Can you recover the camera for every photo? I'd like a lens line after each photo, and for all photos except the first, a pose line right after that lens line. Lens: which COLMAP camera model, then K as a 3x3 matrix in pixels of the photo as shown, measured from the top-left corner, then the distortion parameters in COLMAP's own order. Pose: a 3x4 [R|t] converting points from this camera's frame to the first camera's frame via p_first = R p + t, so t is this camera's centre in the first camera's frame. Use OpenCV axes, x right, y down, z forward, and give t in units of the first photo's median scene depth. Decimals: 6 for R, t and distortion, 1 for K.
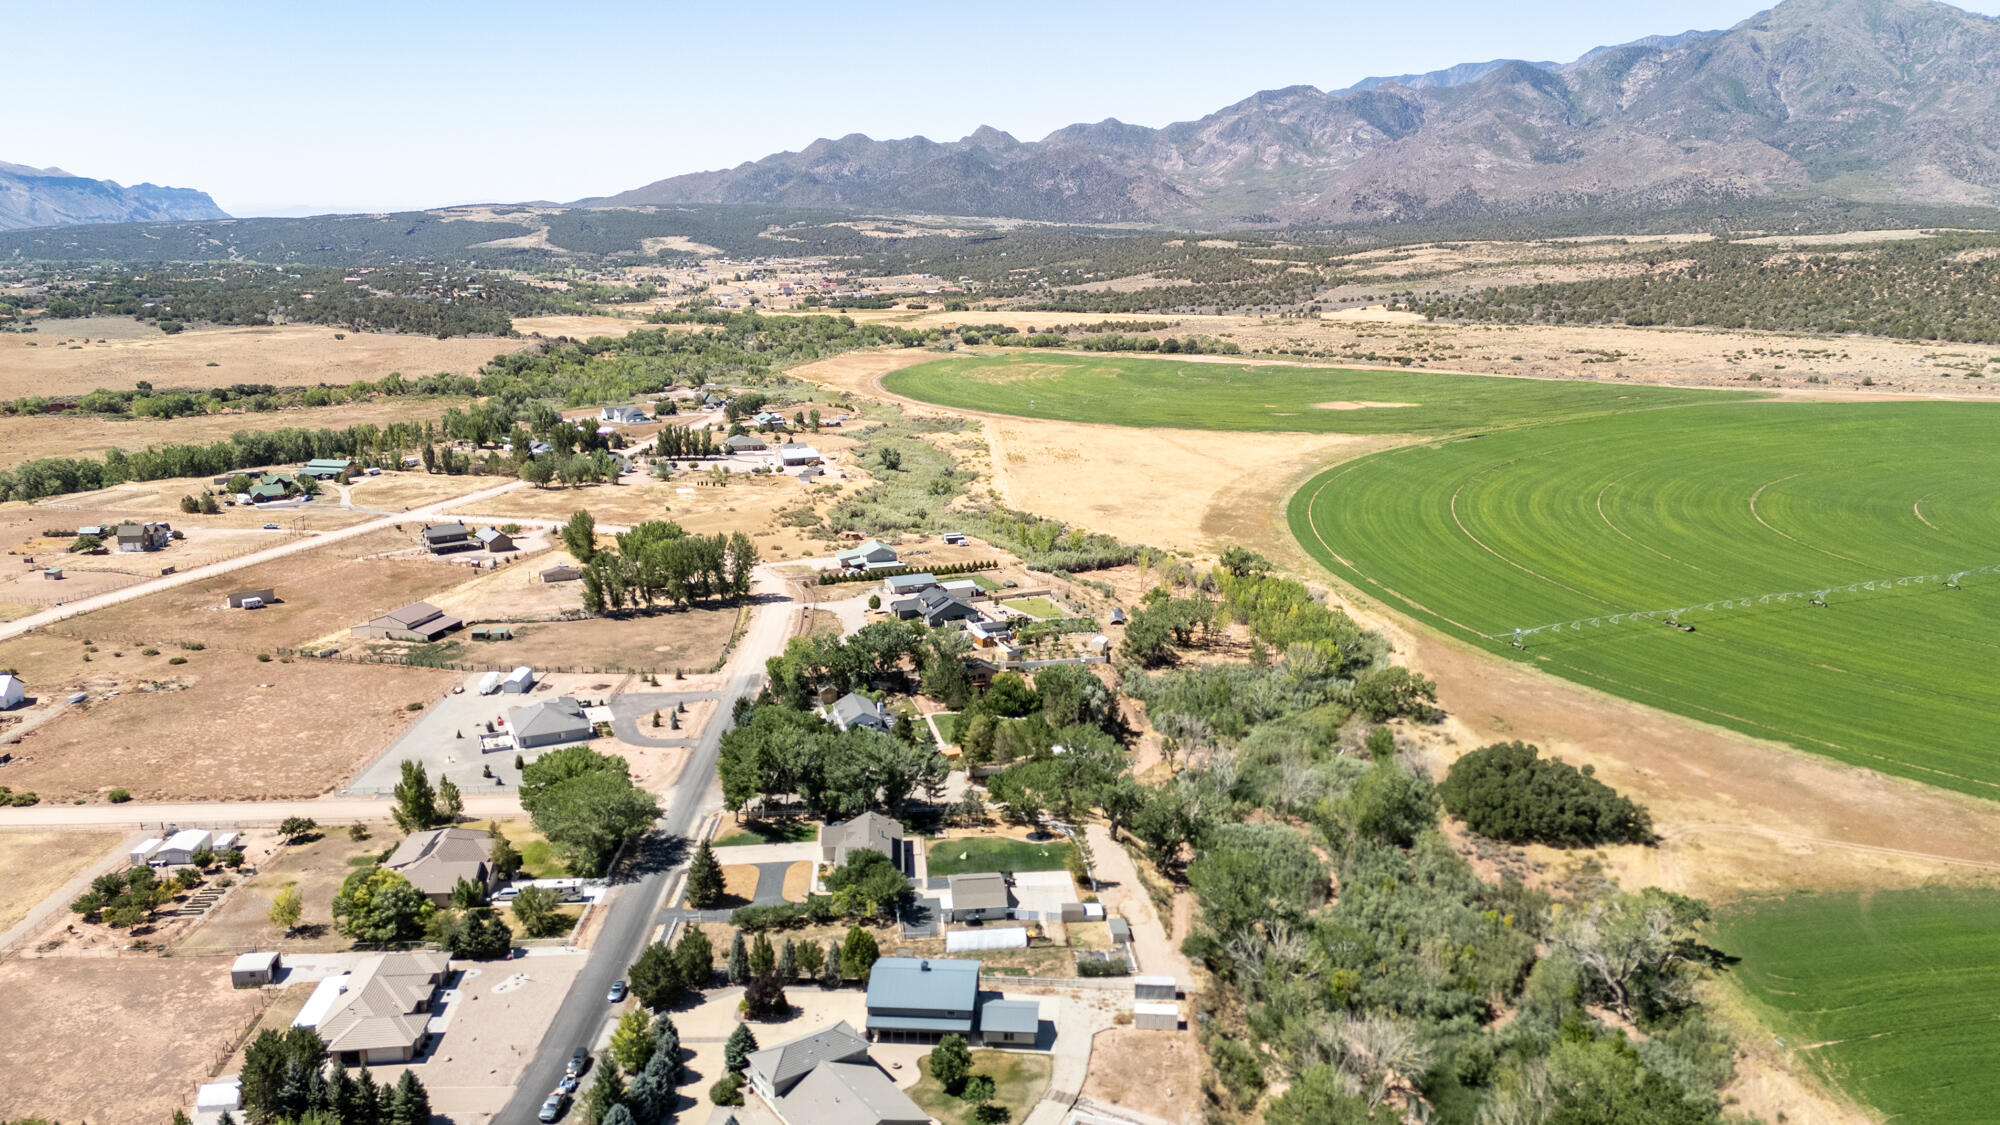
lens RADIAL K [[1459.0, 0, 1007.9], [0, 1459.0, 565.4], [0, 0, 1]] dist [0.086712, -0.084162]
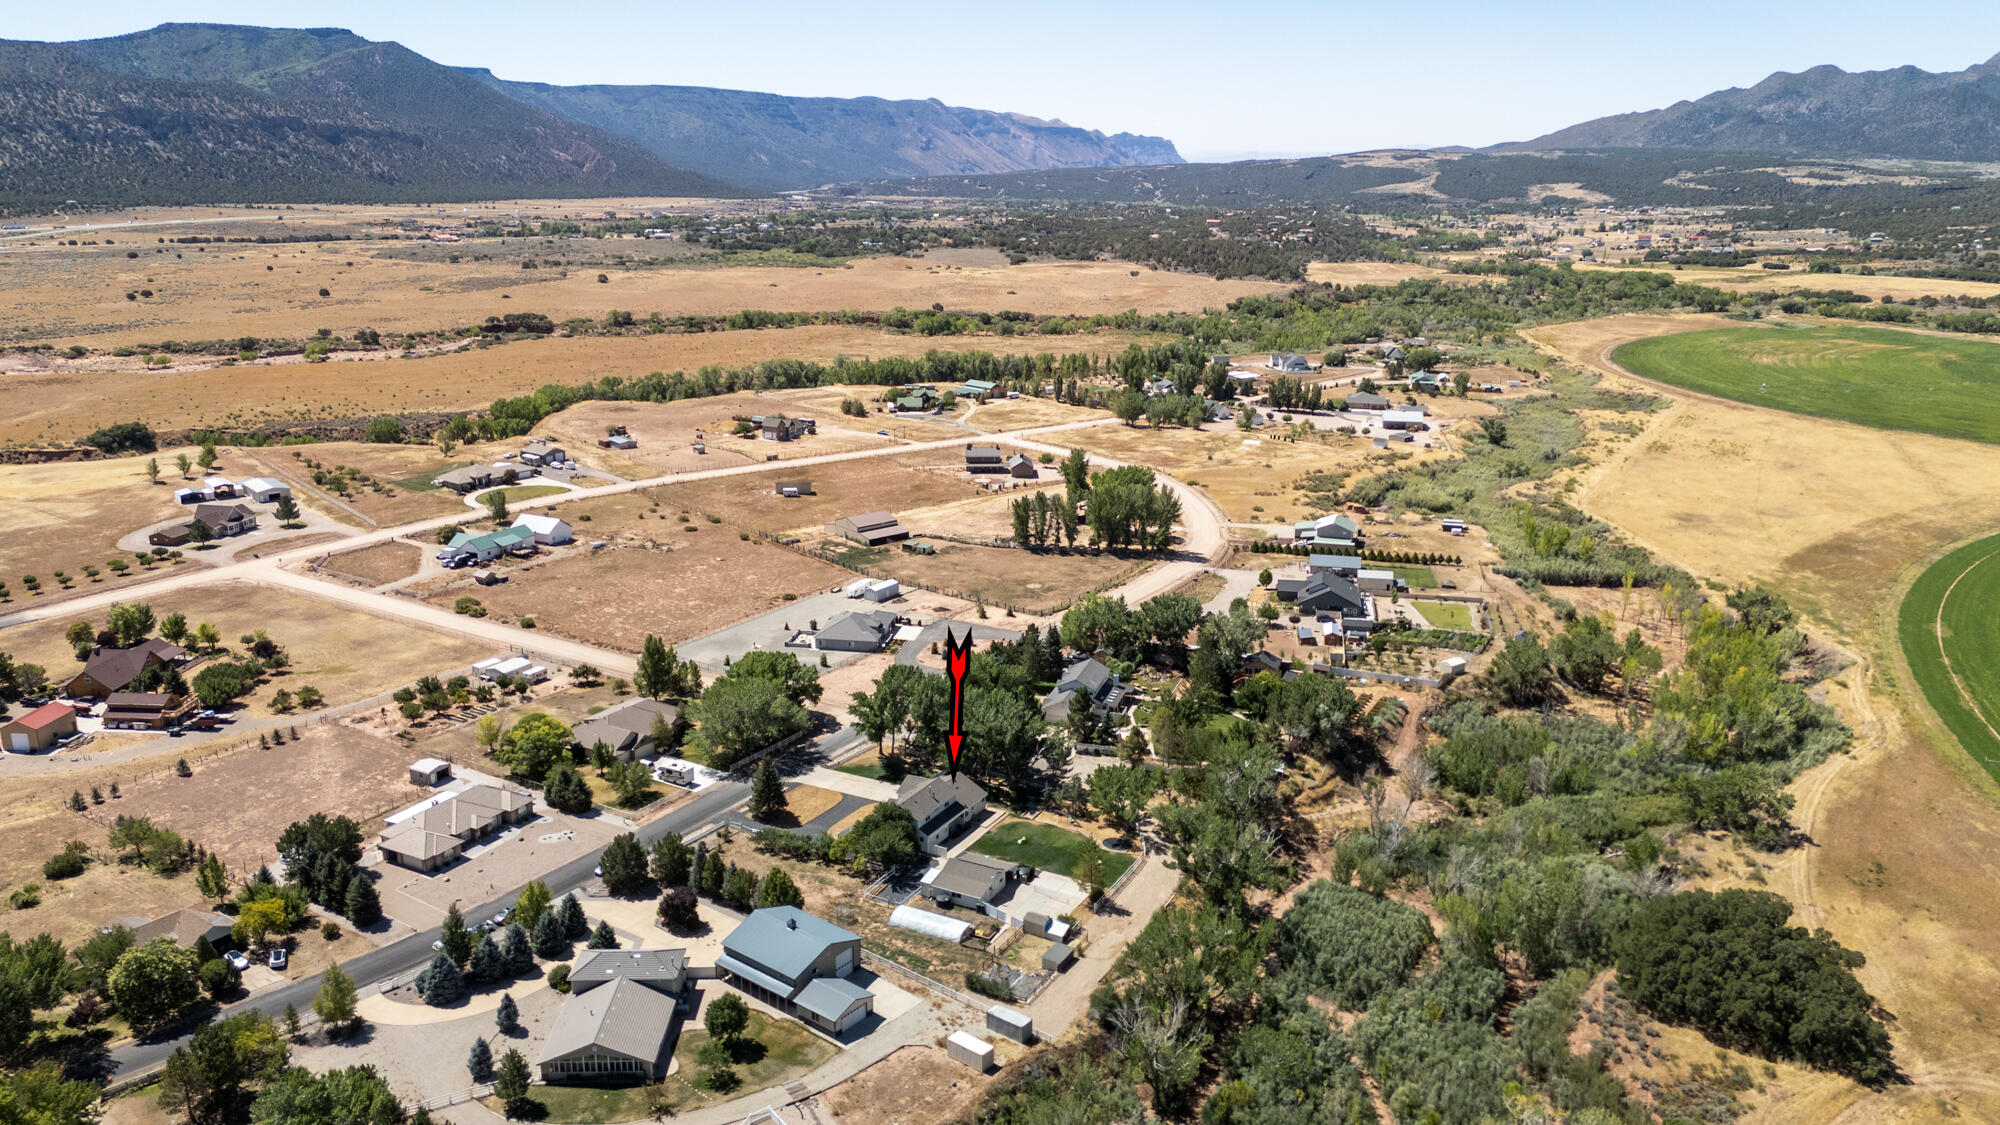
lens RADIAL K [[1457.9, 0, 1008.1], [0, 1457.9, 560.5], [0, 0, 1]] dist [0.092303, -0.087690]
pose [[0.829191, 0.157089, -0.536437, 0.177418], [-0.140119, 0.987471, 0.072582, -0.019651], [0.541118, 0.014981, 0.840813, 0.076704]]
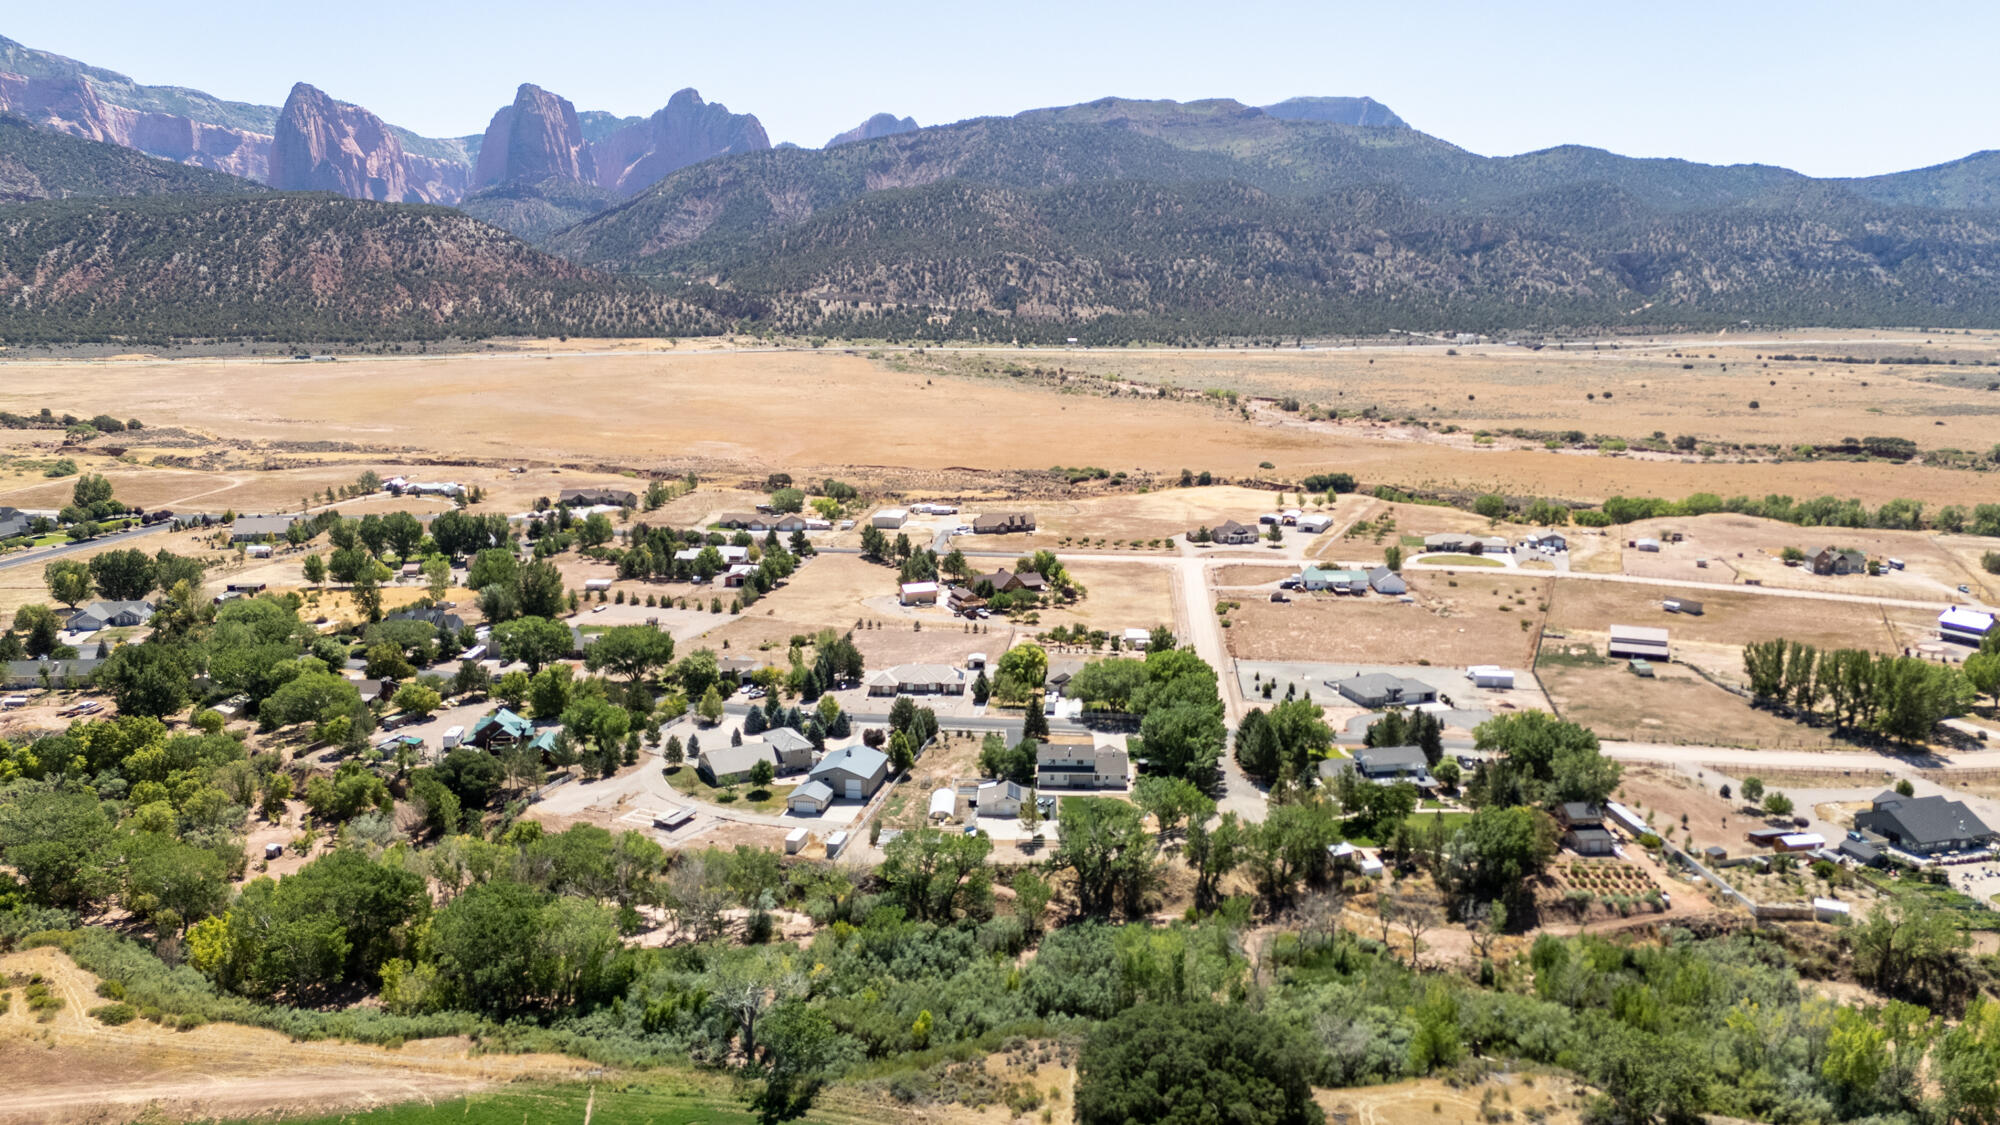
lens RADIAL K [[1452.4, 0, 1004.9], [0, 1452.4, 576.3], [0, 0, 1]] dist [0.093057, -0.101362]
pose [[-0.121741, 0.206183, -0.970911, 0.422912], [-0.238416, 0.943474, 0.230251, -0.088400], [0.963503, 0.259511, -0.065702, 0.382638]]
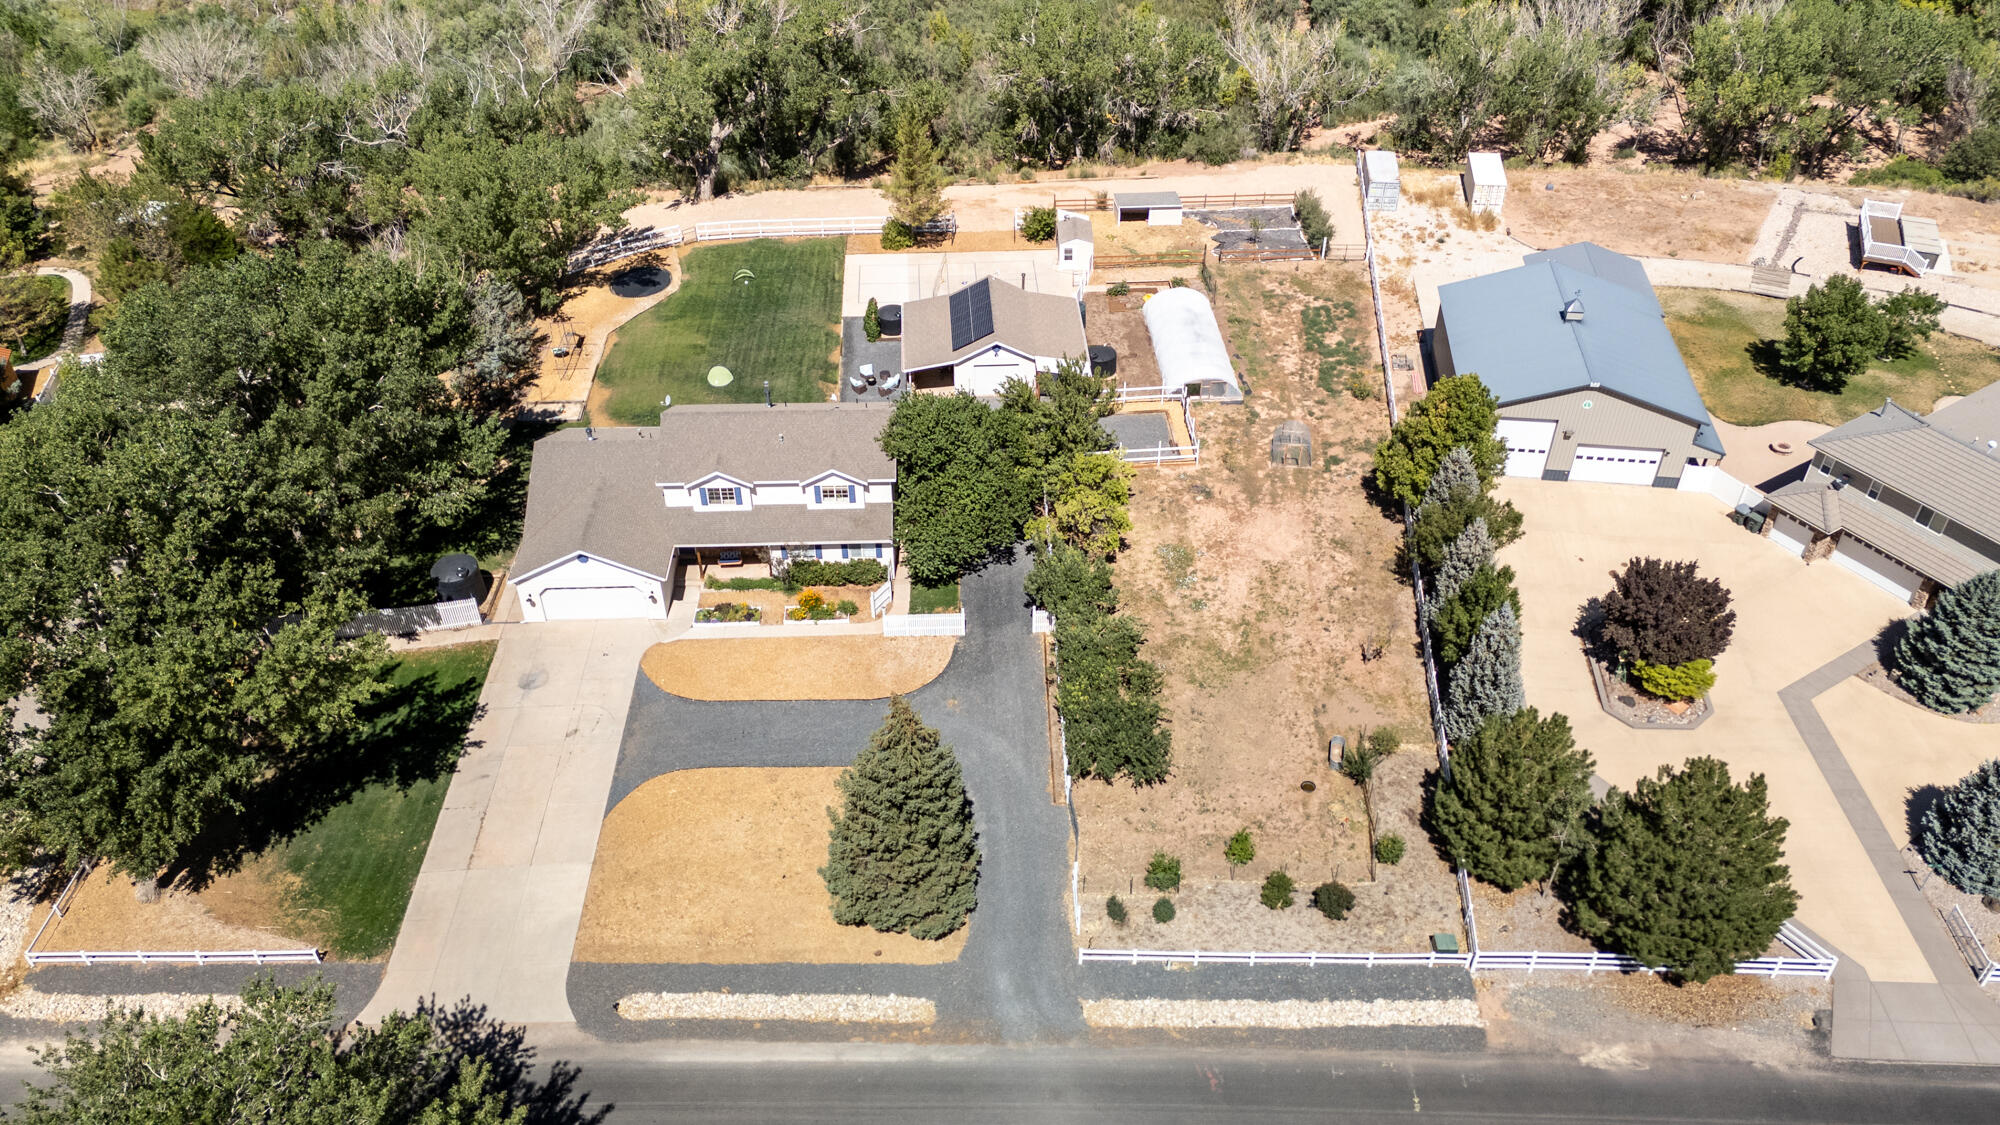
lens RADIAL K [[1459.0, 0, 1007.9], [0, 1459.0, 565.4], [0, 0, 1]] dist [0.086712, -0.084162]
pose [[0.047187, -0.618551, 0.784327, -0.139003], [0.244782, 0.768421, 0.591280, 0.012953], [-0.968429, 0.164088, 0.187670, 0.345751]]
